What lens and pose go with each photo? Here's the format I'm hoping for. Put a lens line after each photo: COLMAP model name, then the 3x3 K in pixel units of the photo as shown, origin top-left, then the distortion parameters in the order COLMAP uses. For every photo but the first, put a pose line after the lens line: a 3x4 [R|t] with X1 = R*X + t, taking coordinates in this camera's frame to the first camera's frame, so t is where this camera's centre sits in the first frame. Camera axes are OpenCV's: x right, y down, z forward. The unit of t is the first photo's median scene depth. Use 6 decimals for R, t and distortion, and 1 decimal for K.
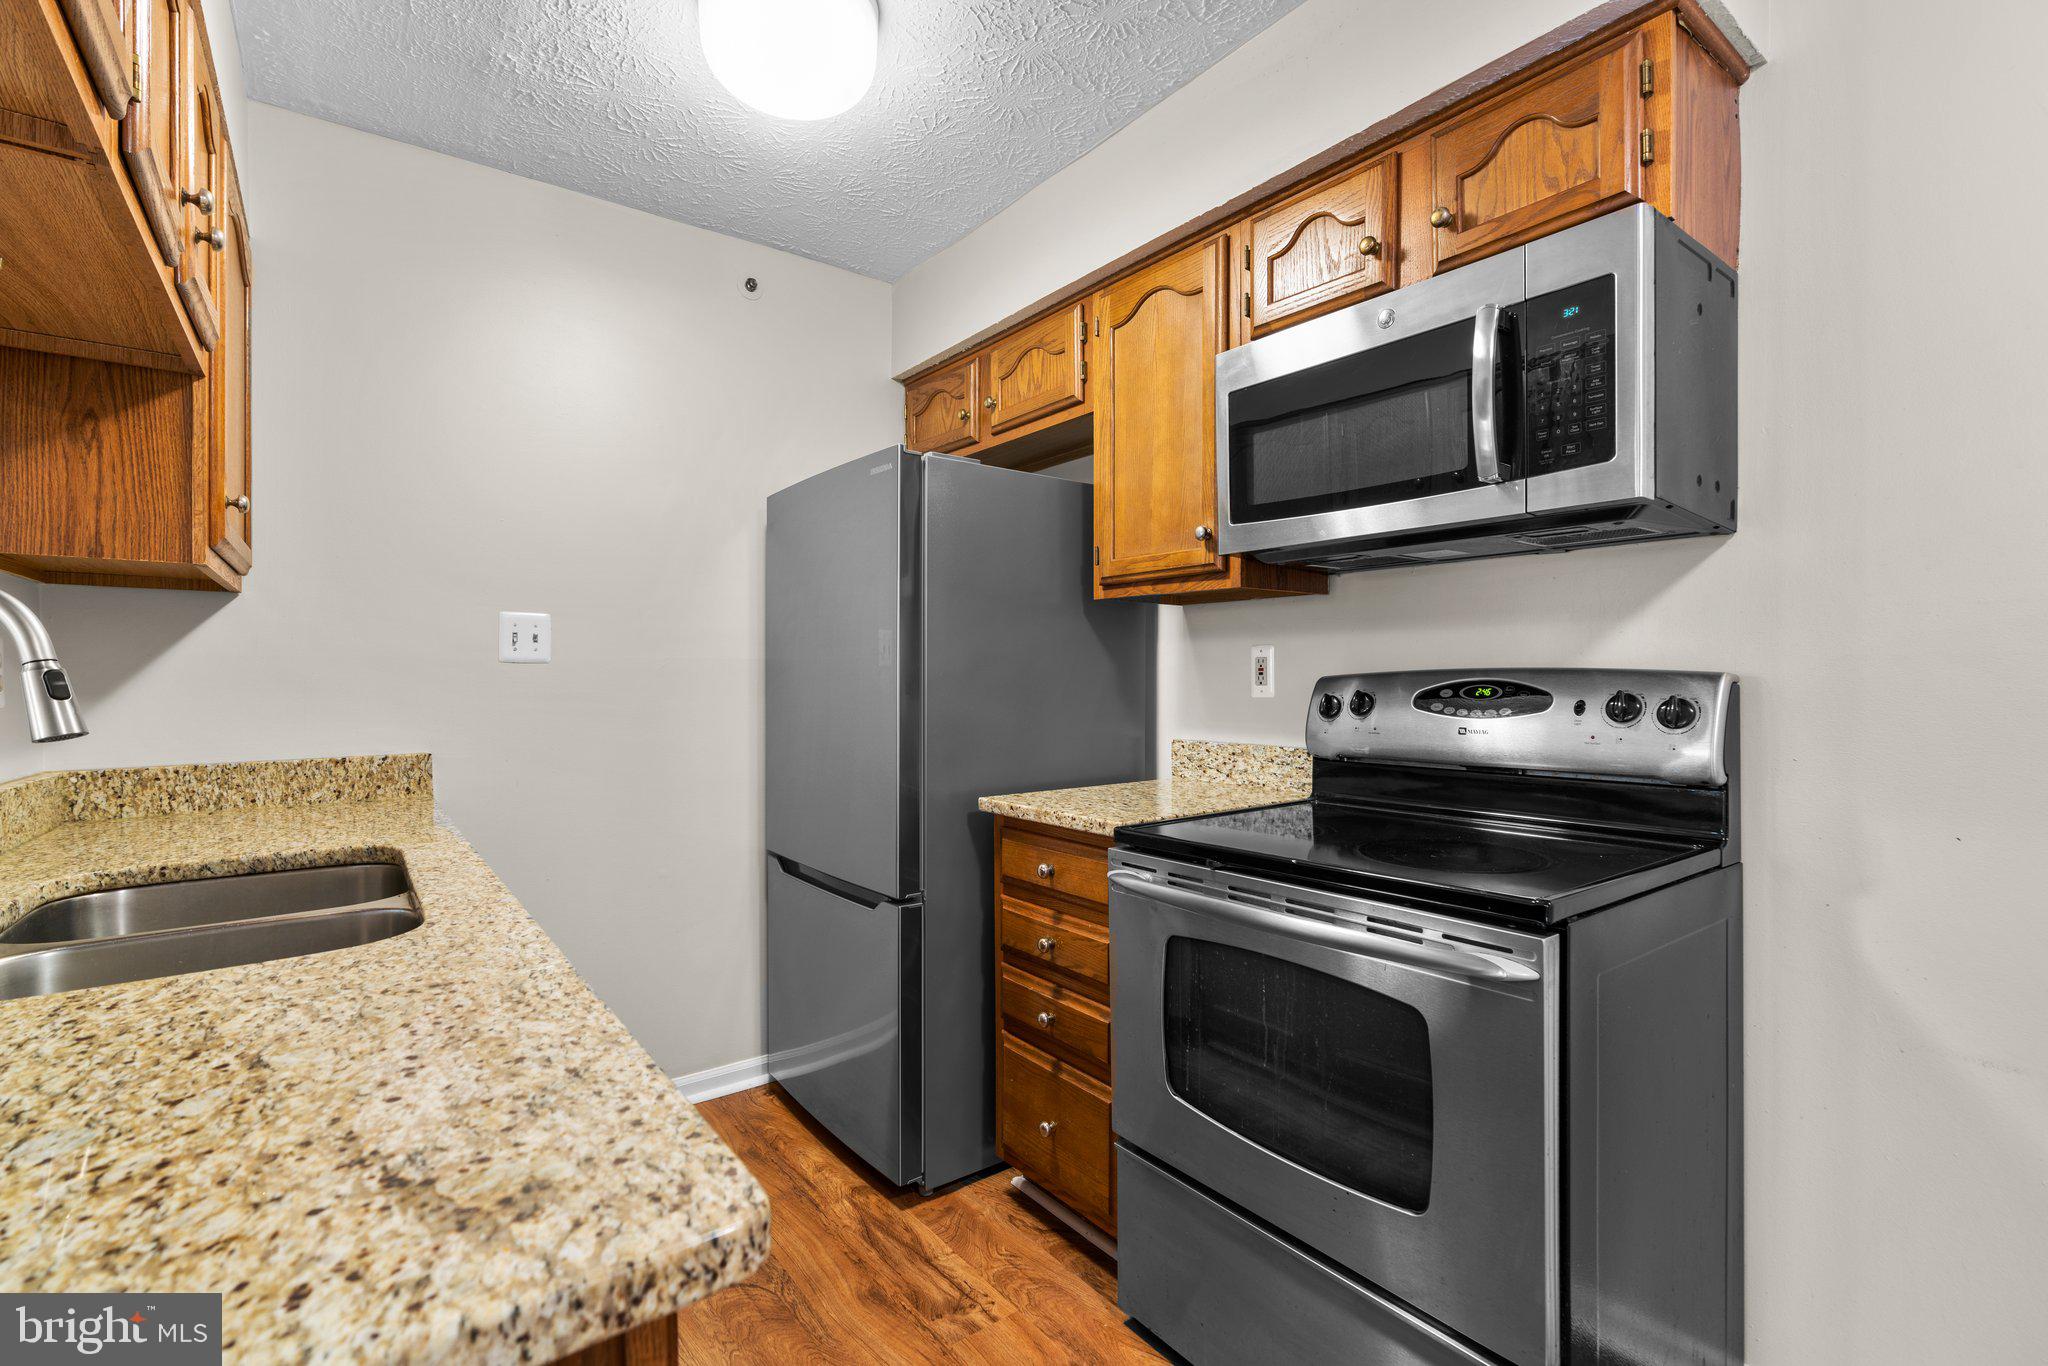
lens RADIAL K [[924.4, 0, 1023.7], [0, 924.4, 690.7], [0, 0, 1]] dist [-0.006815, 0.001167]
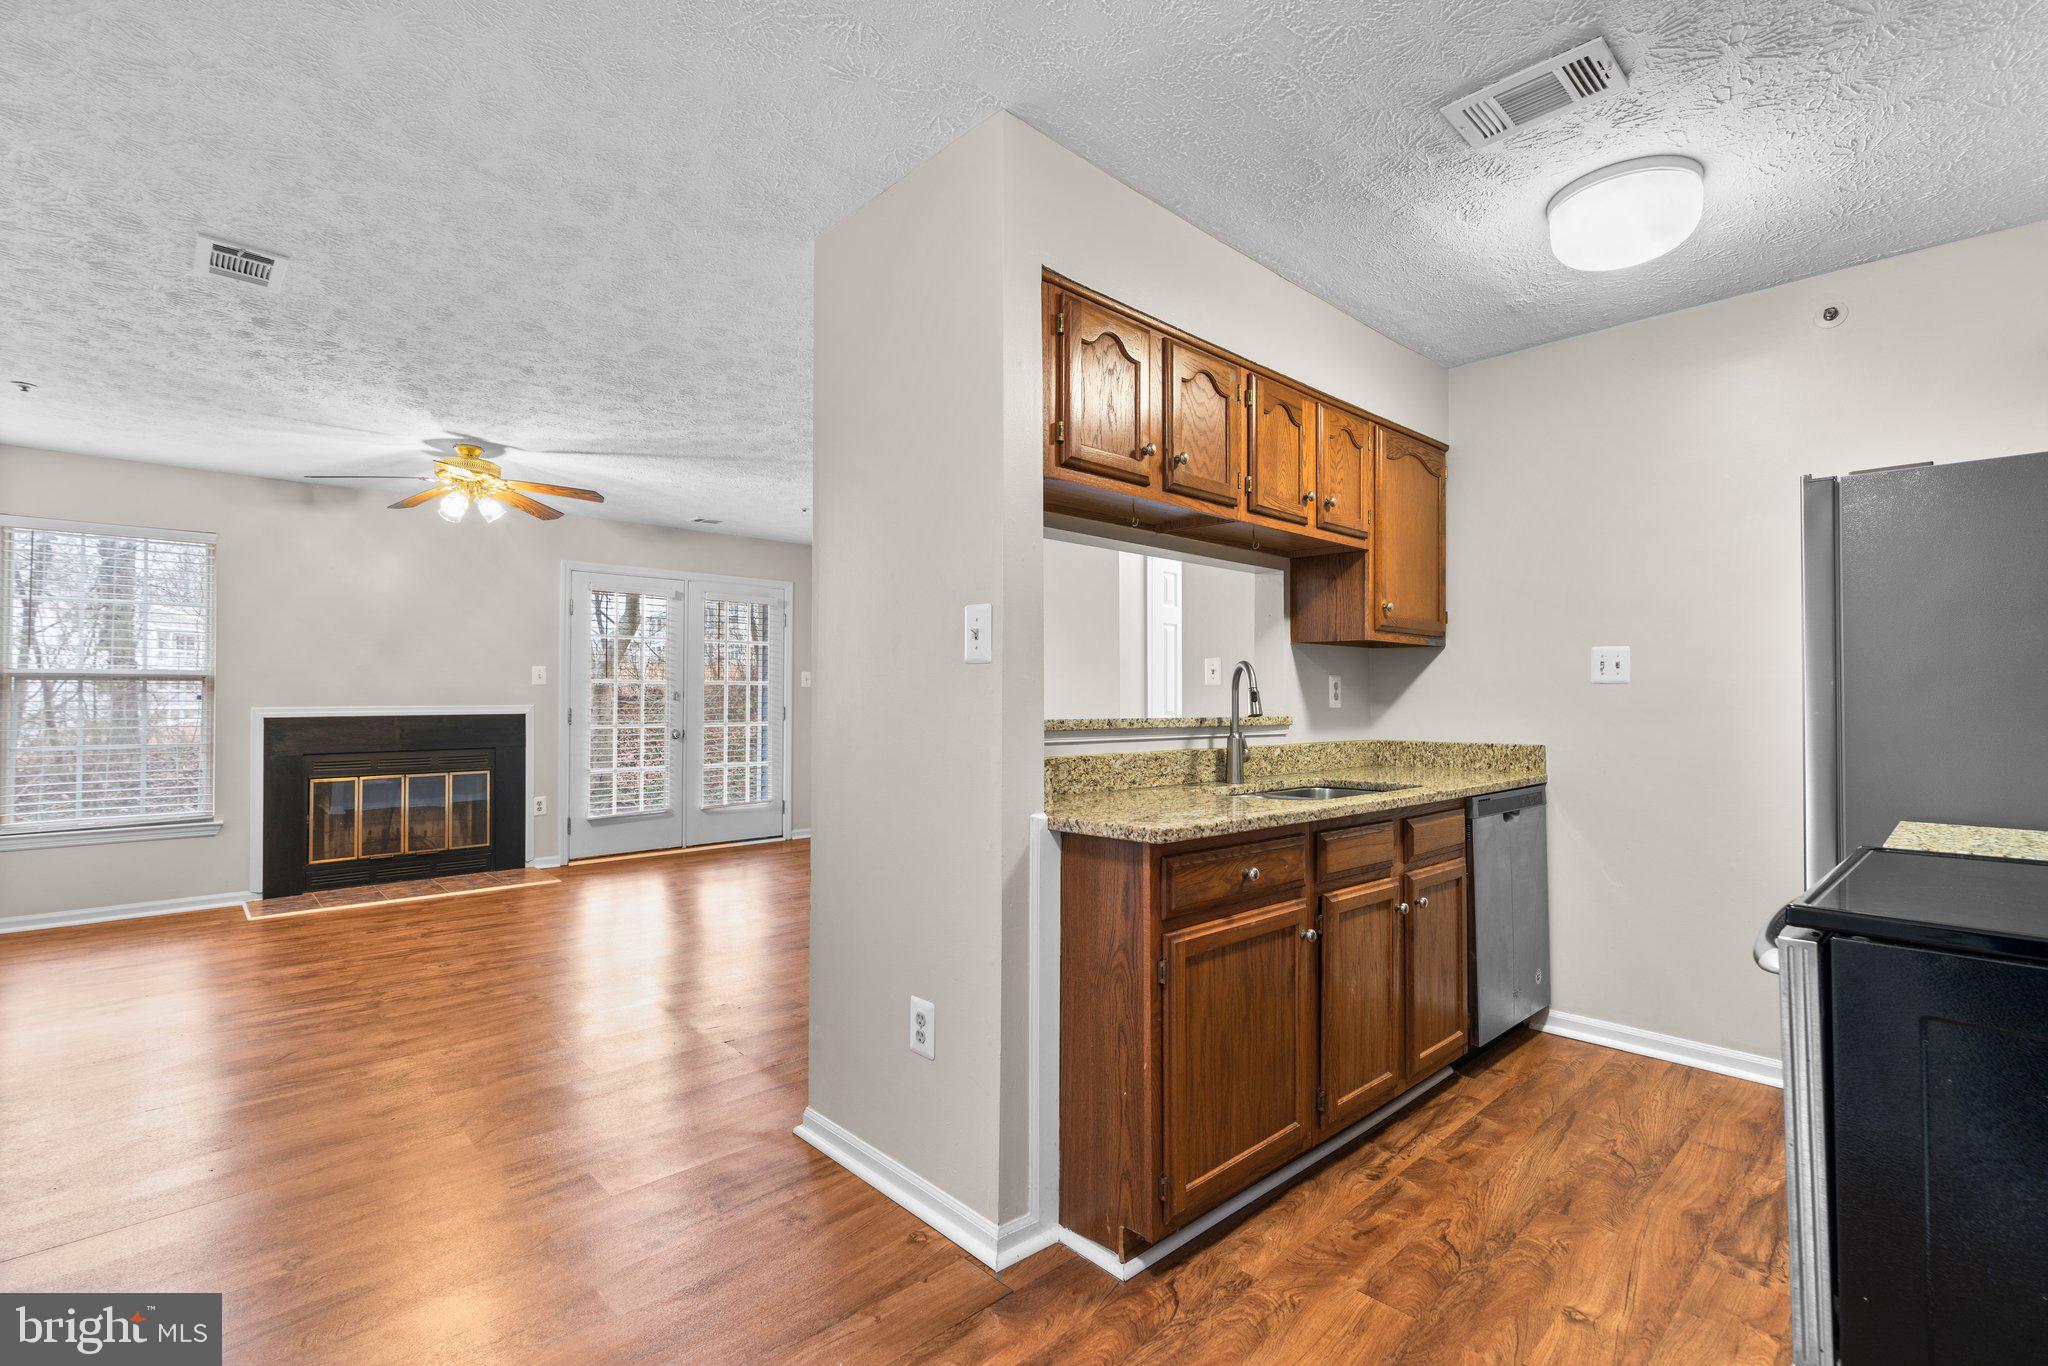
lens RADIAL K [[928.6, 0, 1022.9], [0, 928.6, 672.3], [0, 0, 1]] dist [-0.002832, 0.000431]
pose [[0.108364, -0.022648, -0.993853, 1.026351], [-0.016196, 0.999568, -0.024544, 0.000446], [0.993979, 0.018756, 0.107950, -0.002141]]
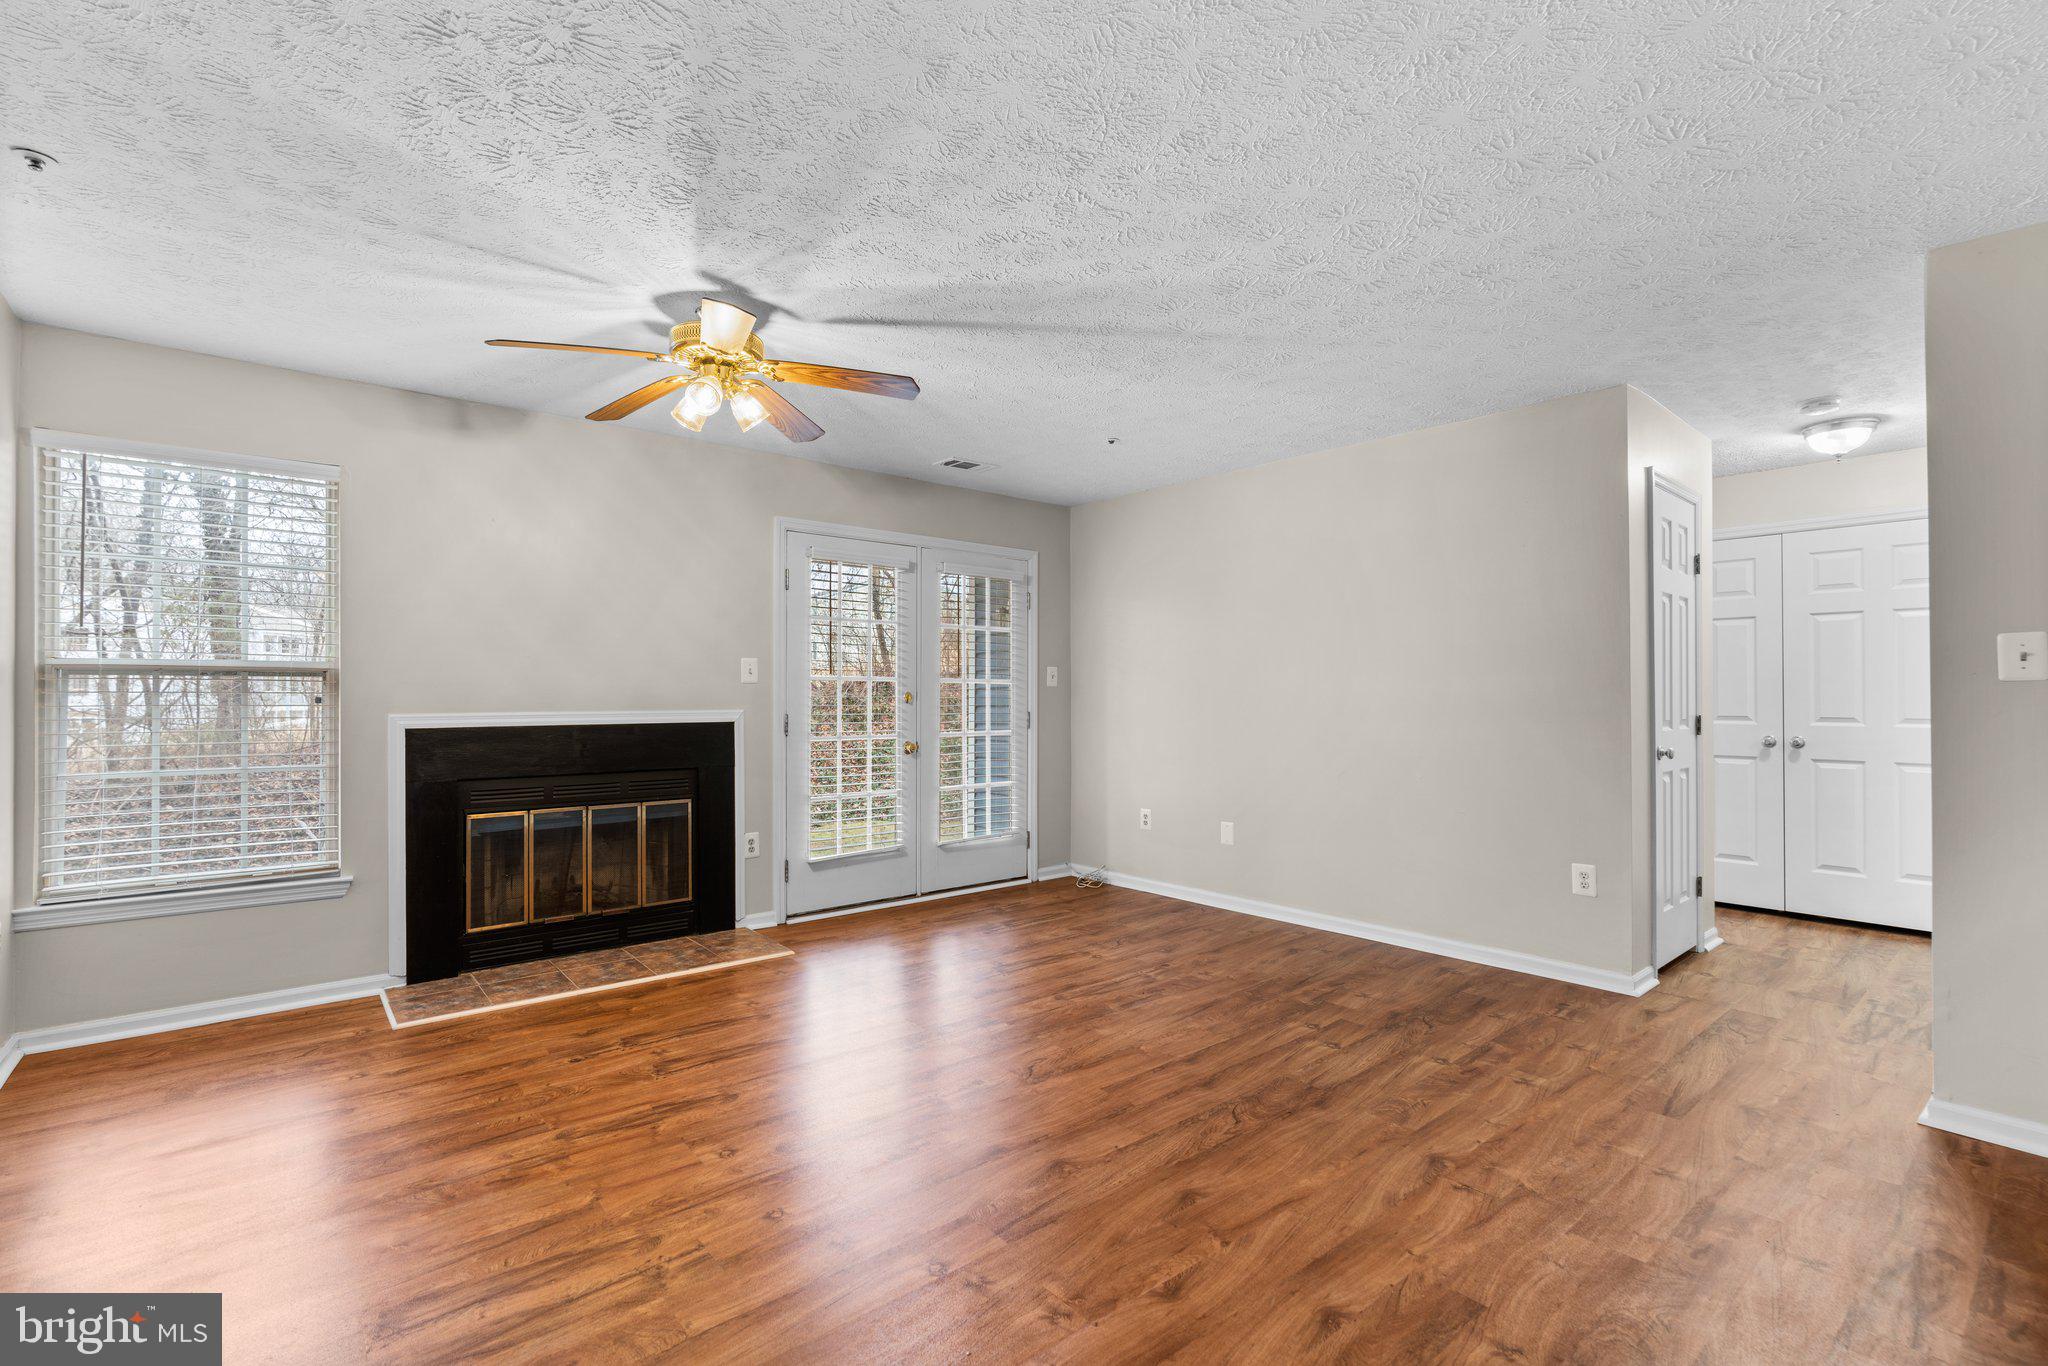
lens RADIAL K [[910.5, 0, 1024.0], [0, 910.5, 683.0], [0, 0, 1]] dist [-0.004113, 0.000198]
pose [[0.053522, -0.012838, -0.998484, -0.161522], [-0.016072, 0.999777, -0.013716, 0.015526], [0.998437, 0.016781, 0.053304, -0.884721]]
